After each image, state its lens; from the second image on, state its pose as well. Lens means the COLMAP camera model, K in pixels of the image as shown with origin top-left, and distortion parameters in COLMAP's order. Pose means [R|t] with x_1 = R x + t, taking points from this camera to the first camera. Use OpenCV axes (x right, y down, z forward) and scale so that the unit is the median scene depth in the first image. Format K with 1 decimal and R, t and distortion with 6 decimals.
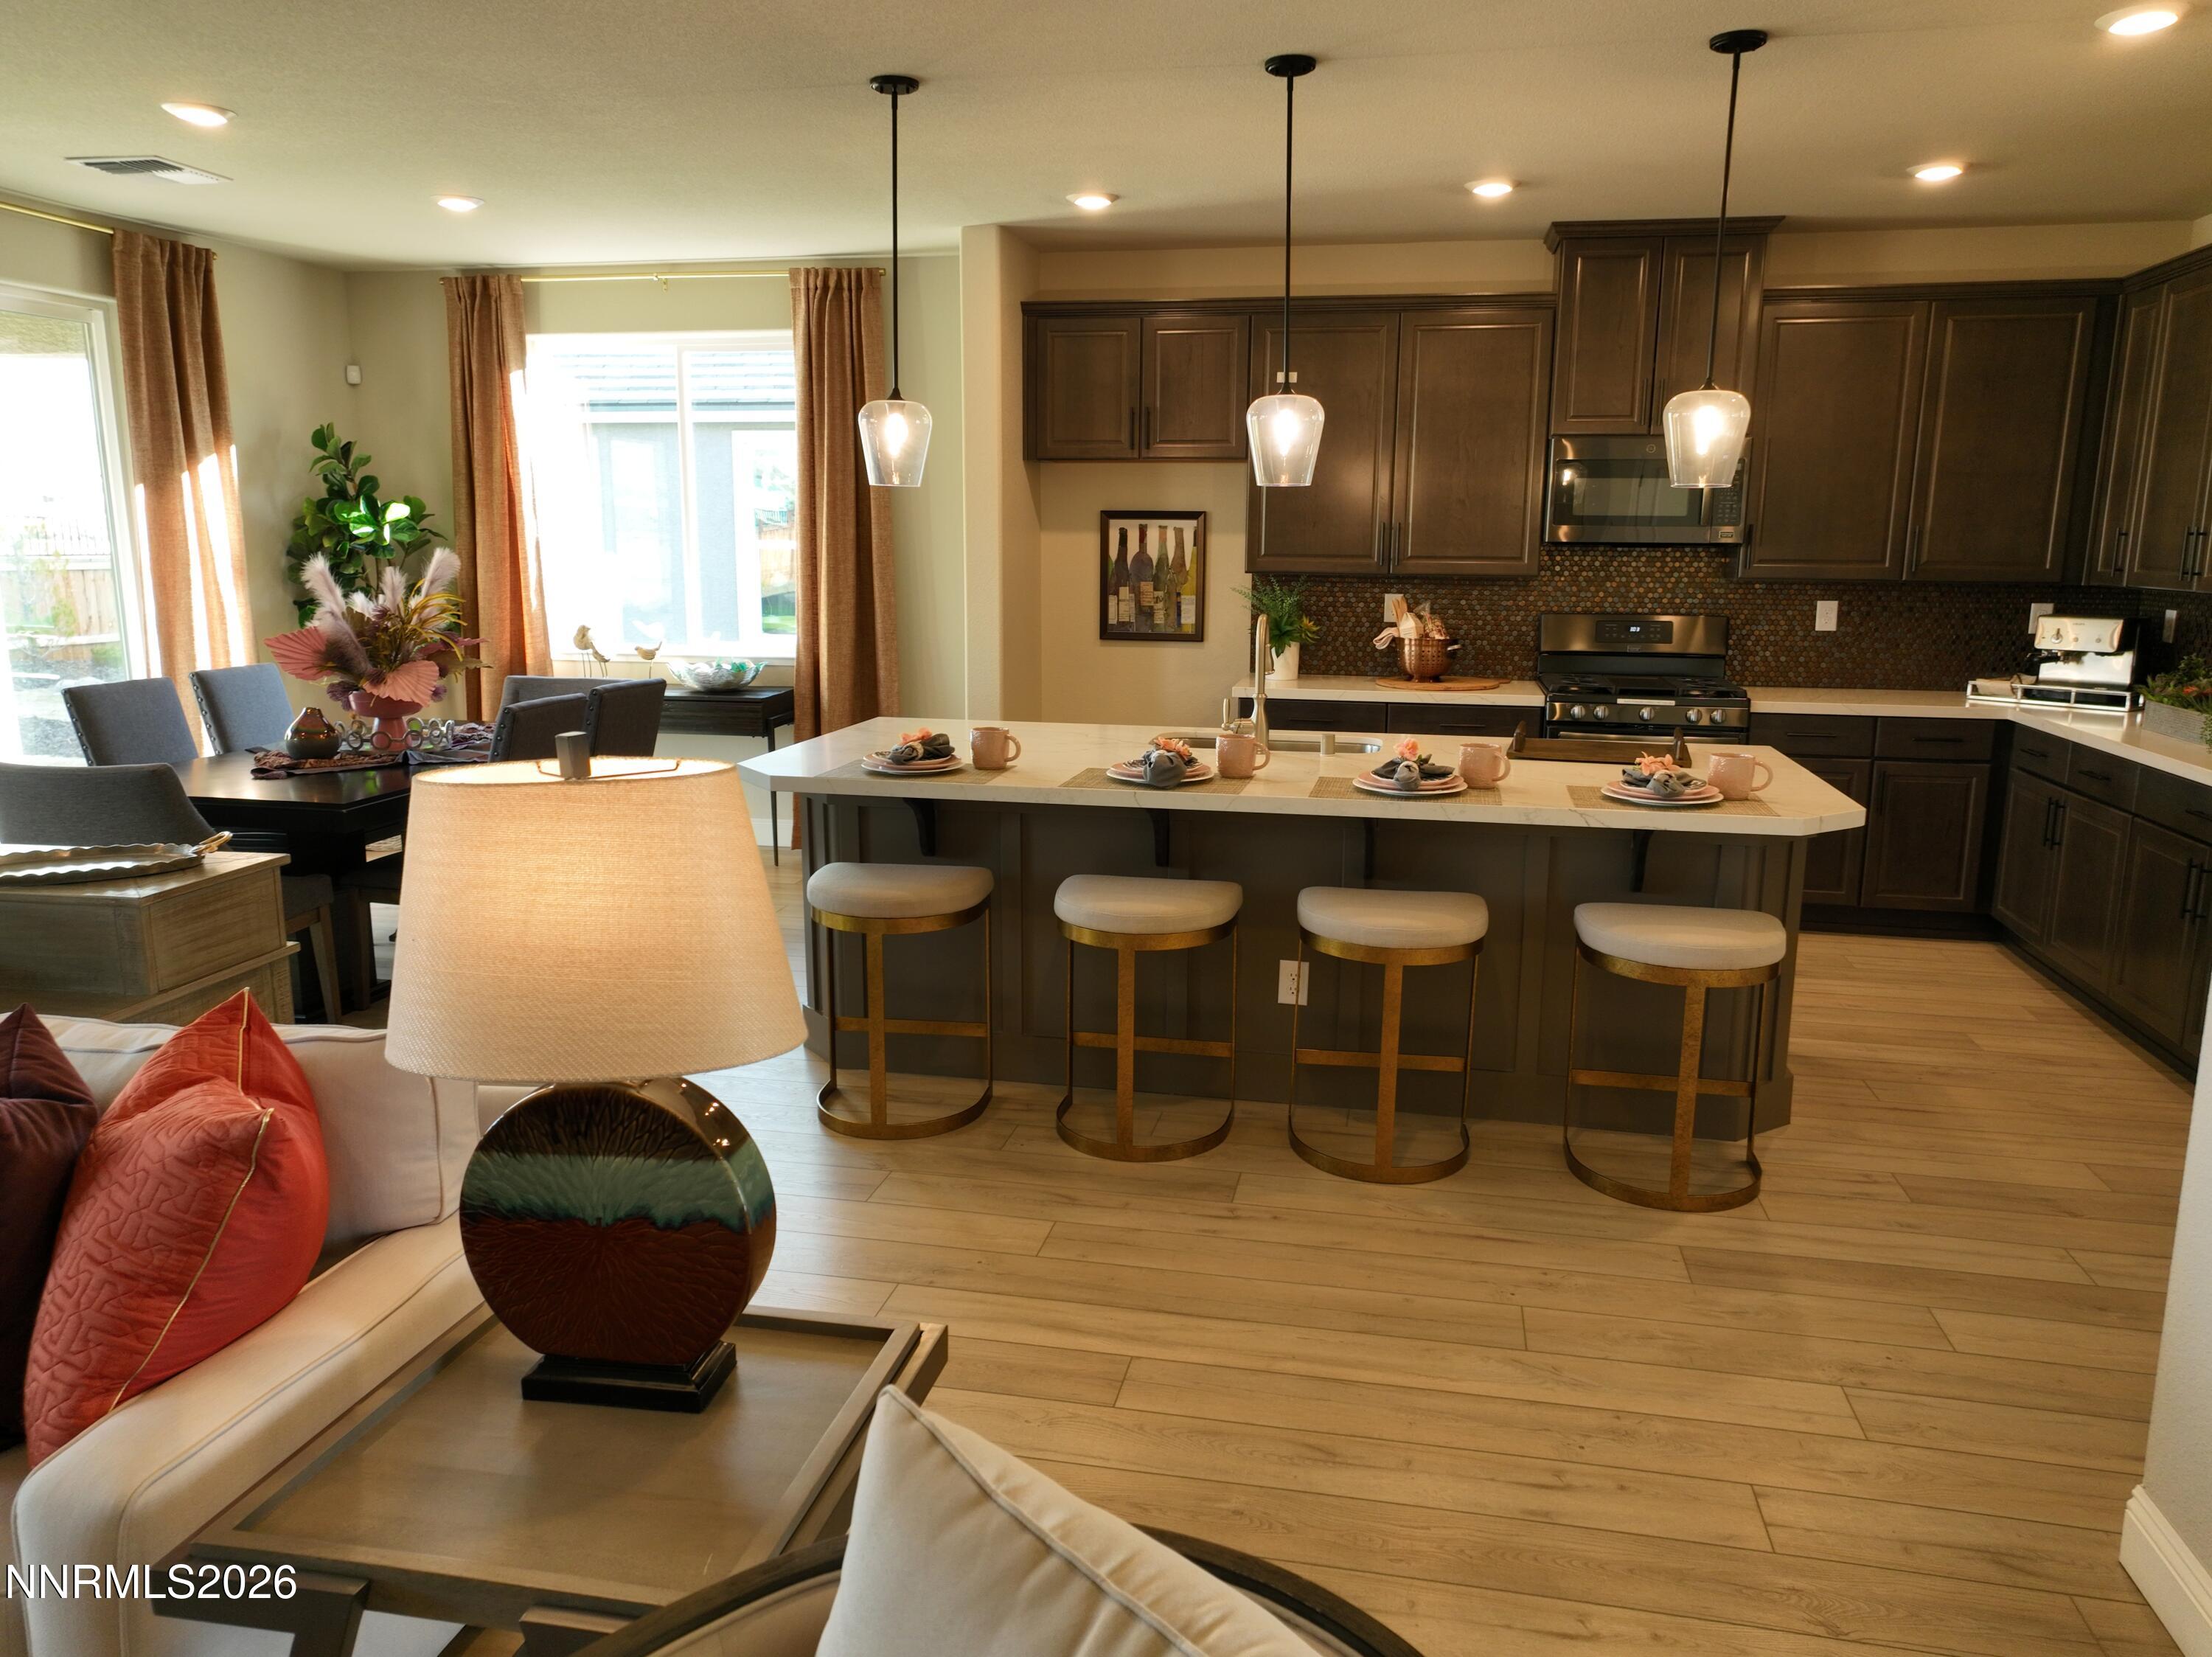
lens RADIAL K [[1561.7, 0, 1108.7], [0, 1561.7, 822.8], [0, 0, 1]] dist [0.001801, 0.006110]
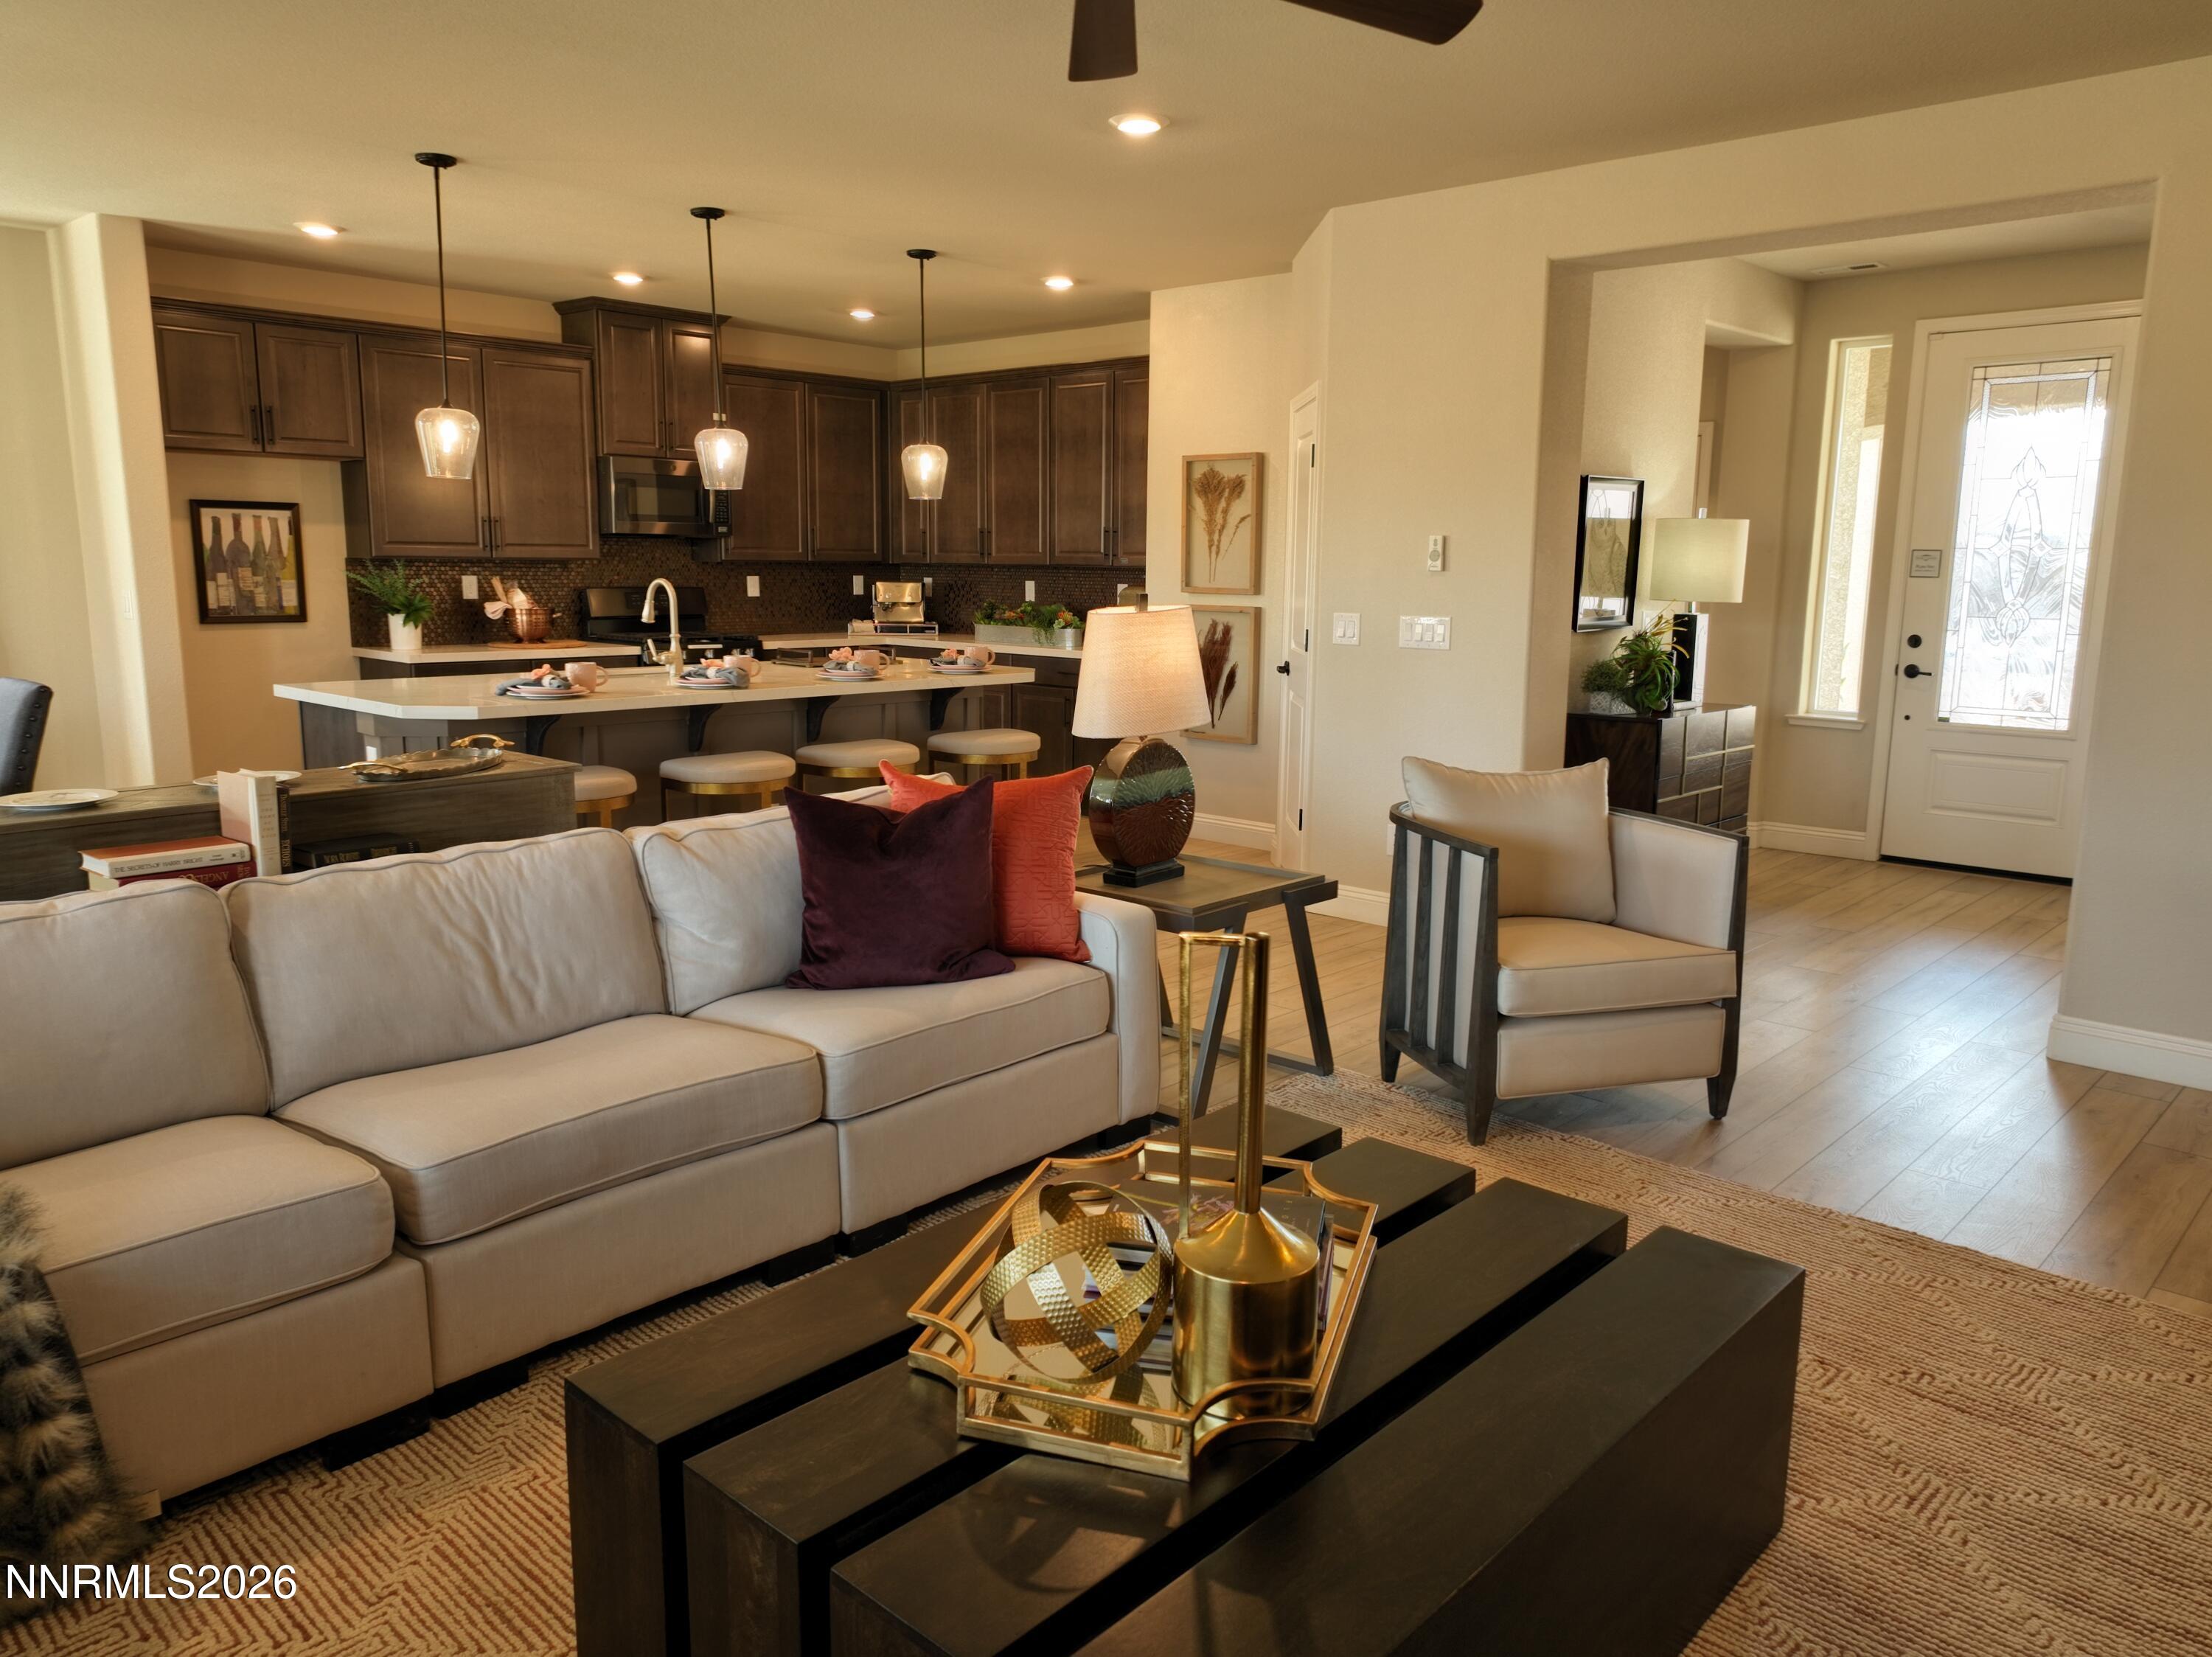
lens RADIAL K [[1561.7, 0, 1109.1], [0, 1561.7, 826.5], [0, 0, 1]] dist [0.001801, 0.006110]
pose [[0.520082, -0.146122, 0.841525, -0.677392], [0.150088, 0.985561, 0.078374, 0.028160], [-0.840826, 0.085542, 0.534503, -0.057844]]
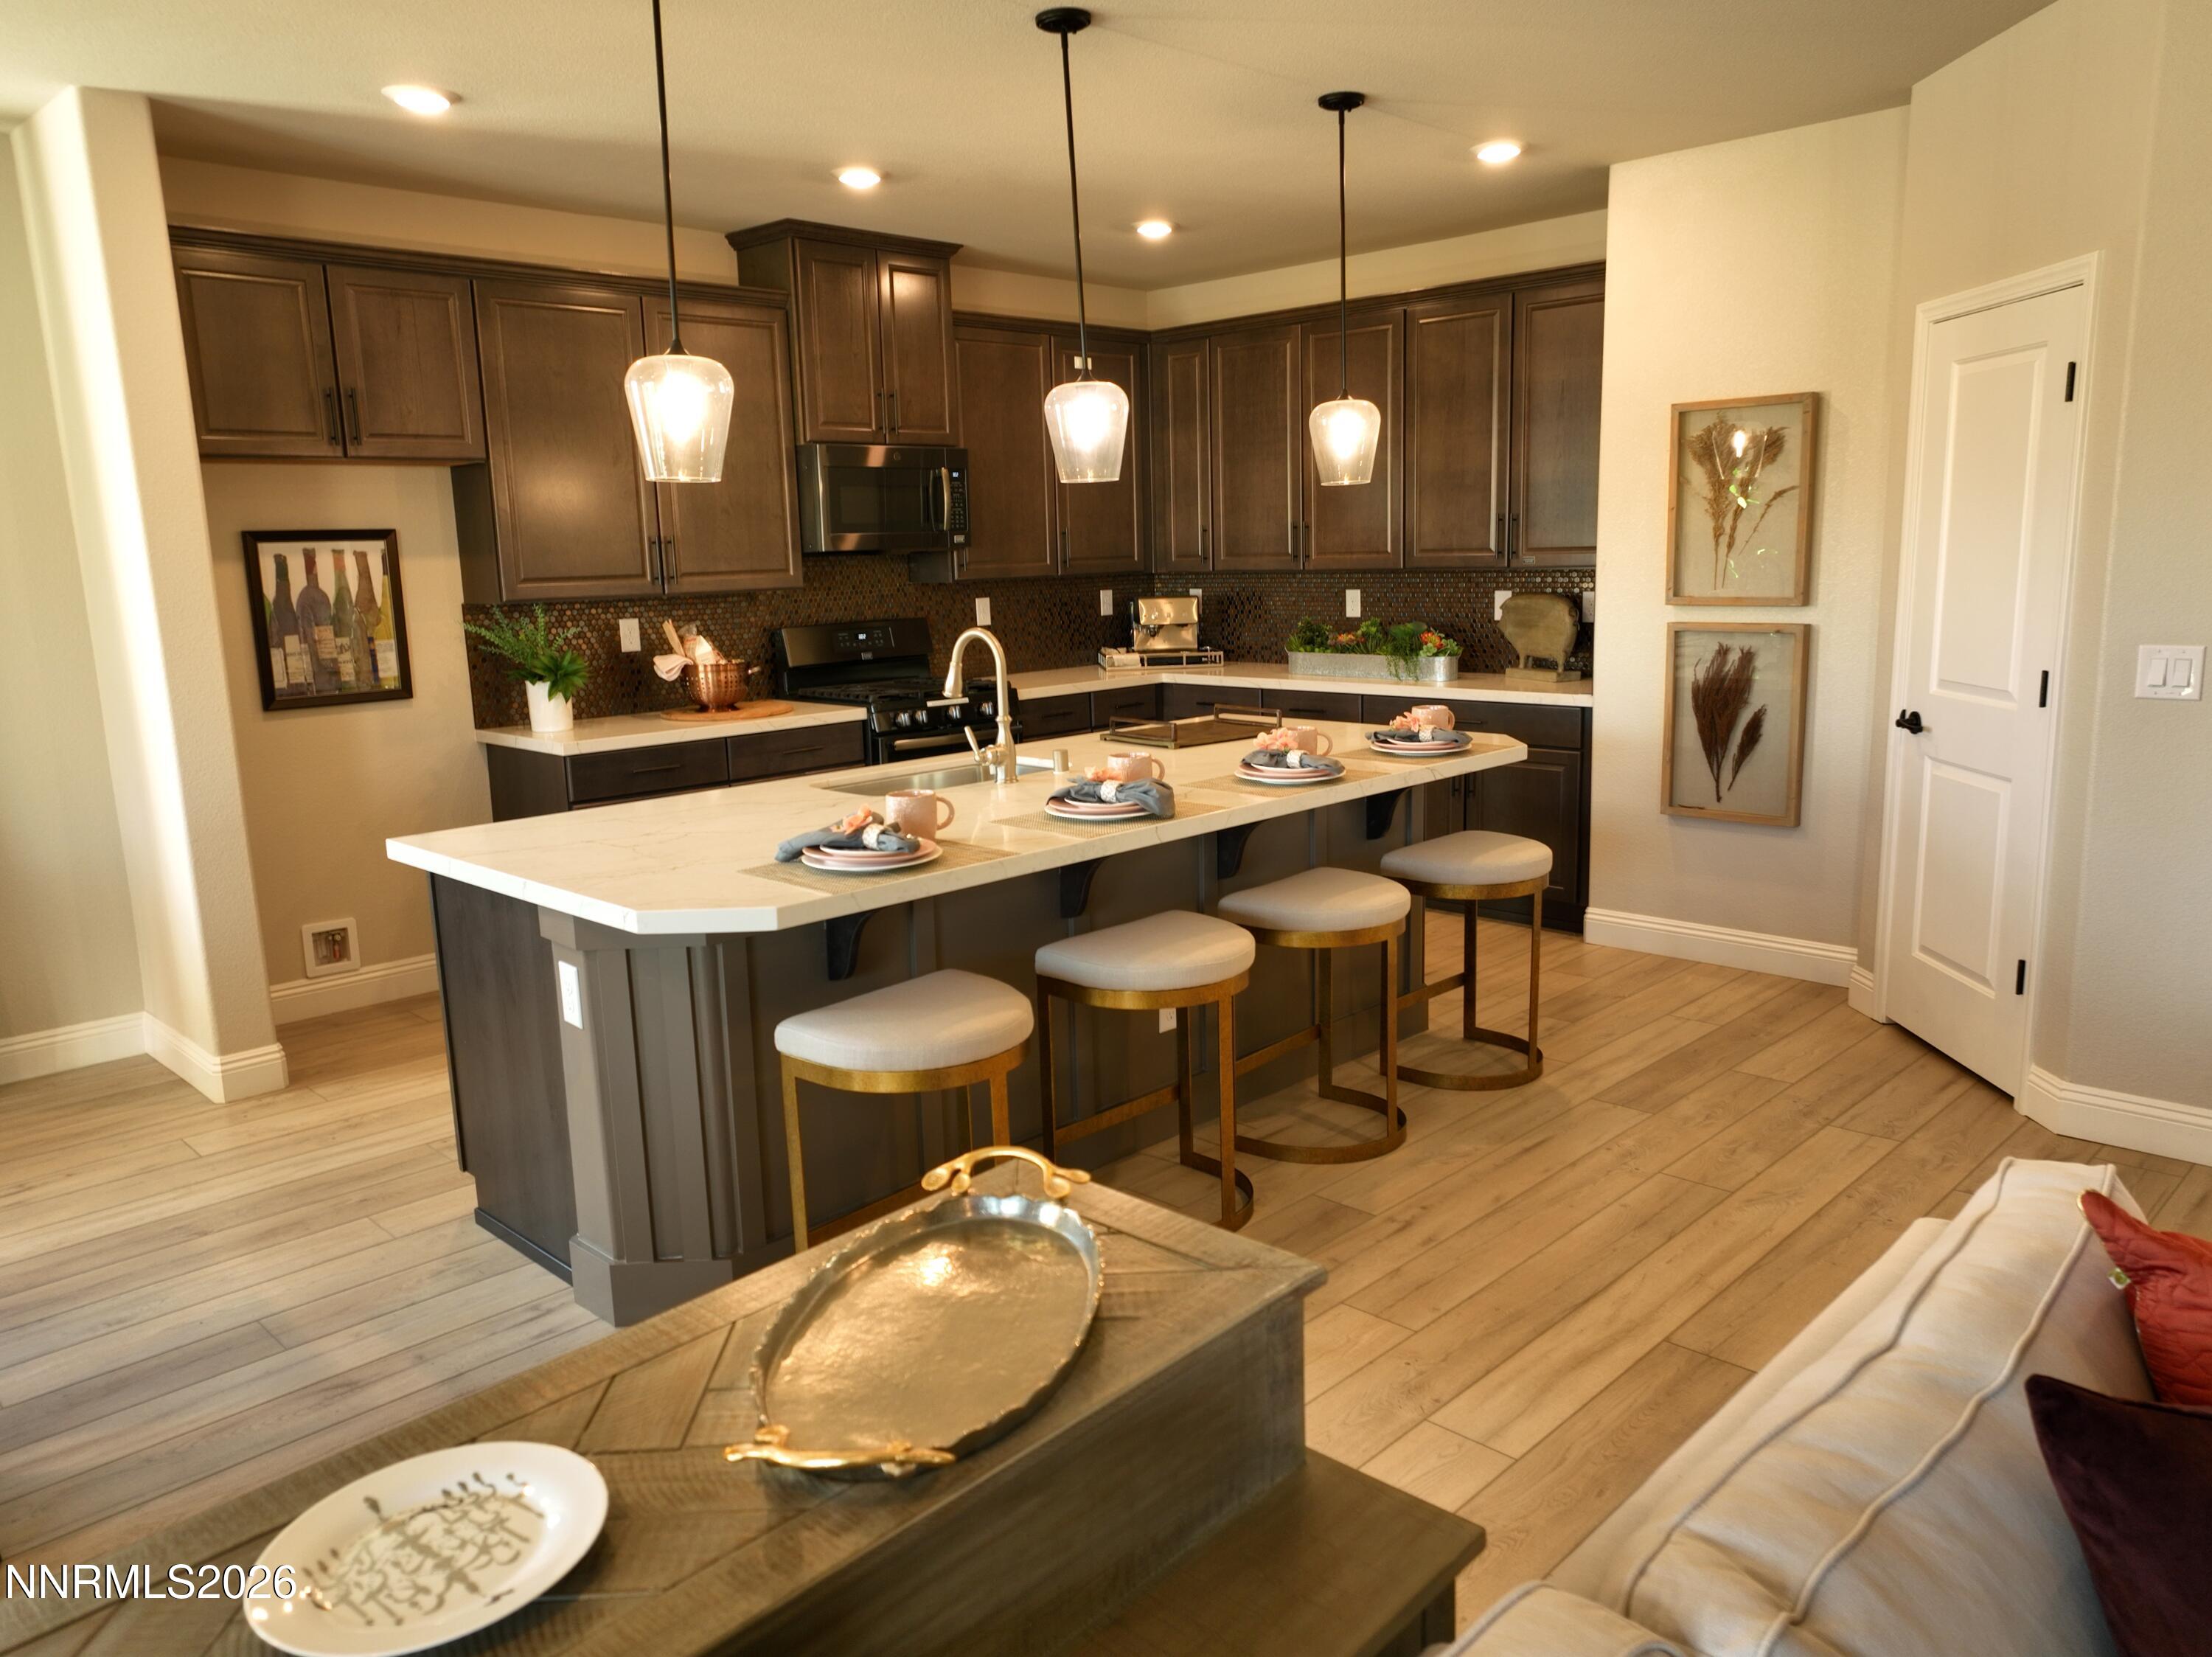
lens RADIAL K [[1561.7, 0, 1109.5], [0, 1561.7, 821.5], [0, 0, 1]] dist [0.001801, 0.006110]
pose [[0.544146, -0.171579, 0.821259, -0.451646], [0.187617, 0.978961, 0.080216, -0.061541], [-0.817744, 0.110433, 0.564889, 0.332921]]
